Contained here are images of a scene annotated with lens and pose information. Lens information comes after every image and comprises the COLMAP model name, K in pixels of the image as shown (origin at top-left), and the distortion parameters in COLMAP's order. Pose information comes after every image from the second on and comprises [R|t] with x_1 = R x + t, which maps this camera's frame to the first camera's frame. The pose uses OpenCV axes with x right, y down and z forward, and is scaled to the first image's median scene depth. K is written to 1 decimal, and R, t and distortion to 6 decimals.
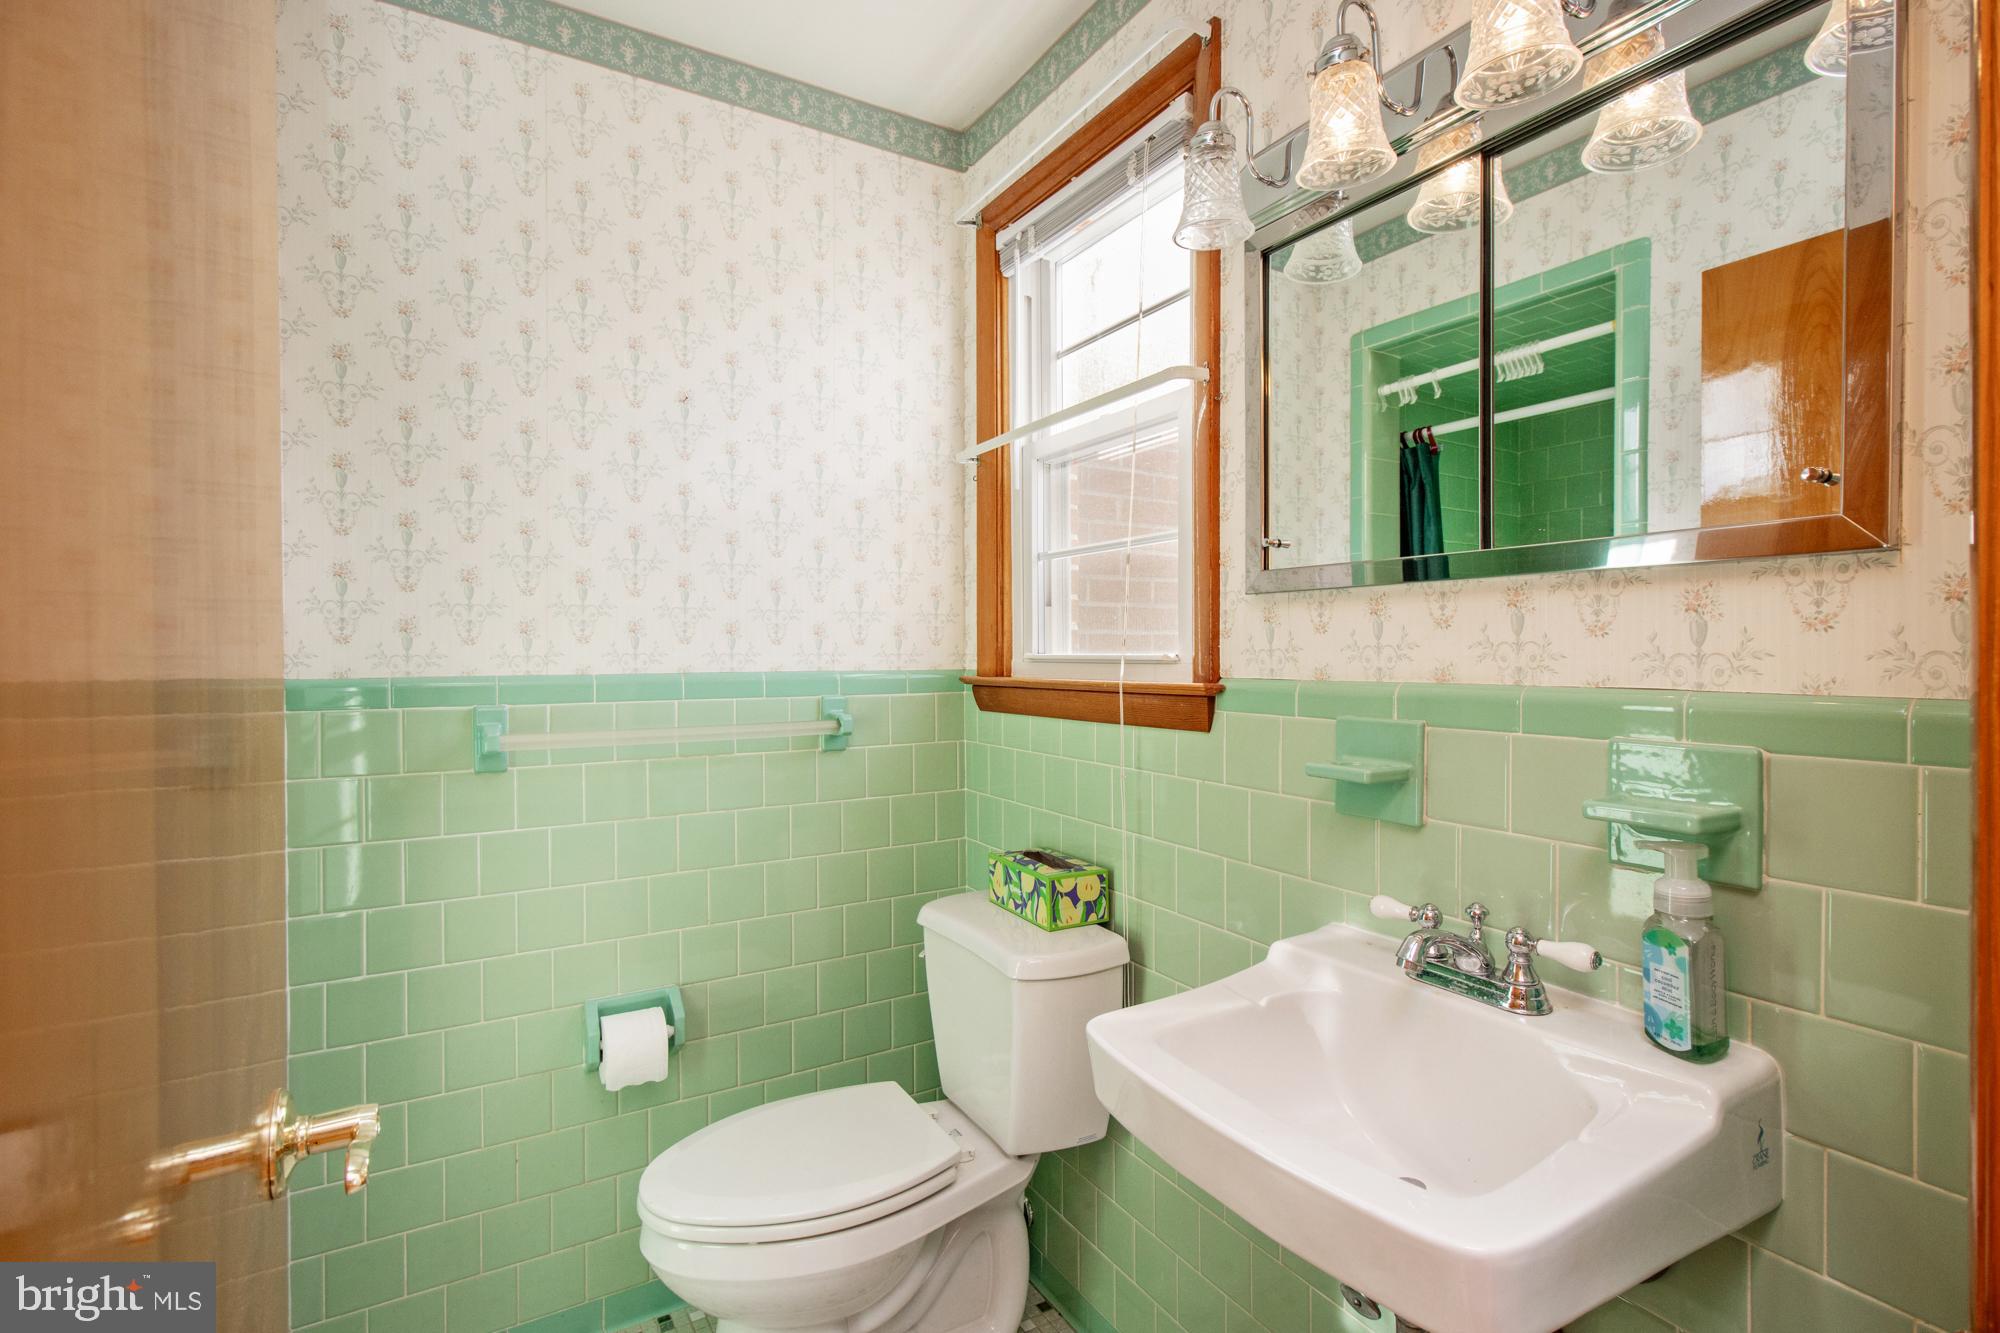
lens RADIAL K [[935.2, 0, 1036.7], [0, 935.2, 657.3], [0, 0, 1]] dist [0.002063, -0.000741]
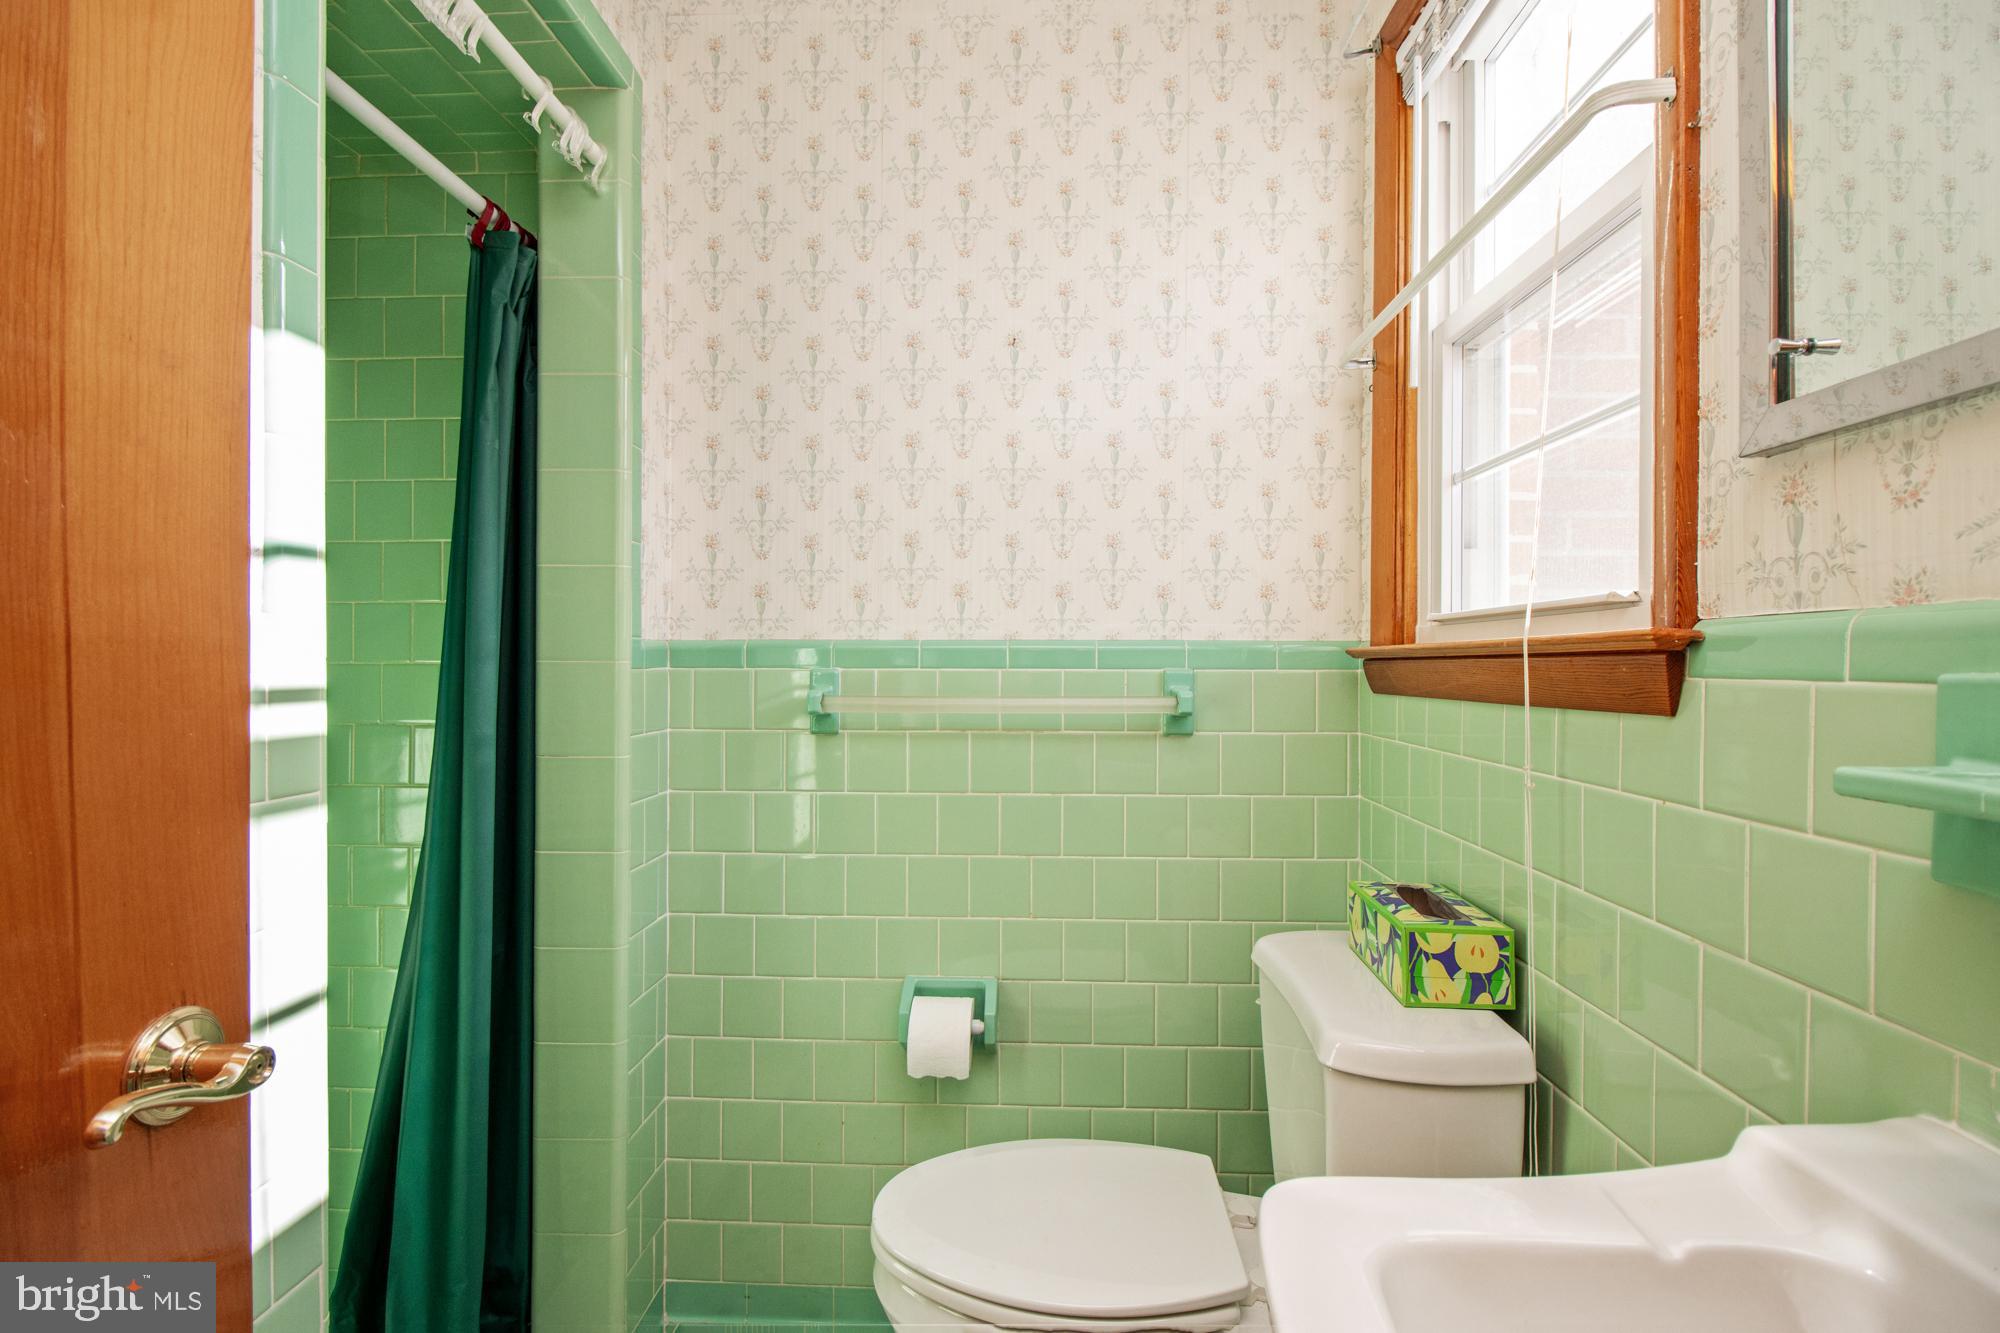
lens RADIAL K [[935.2, 0, 1000.5], [0, 935.2, 663.9], [0, 0, 1]] dist [0.002063, -0.000741]
pose [[0.825544, 0.005687, -0.564309, 0.144588], [-0.007329, 0.999973, -0.000645, 0.044520], [0.564290, 0.004669, 0.825563, 0.257534]]
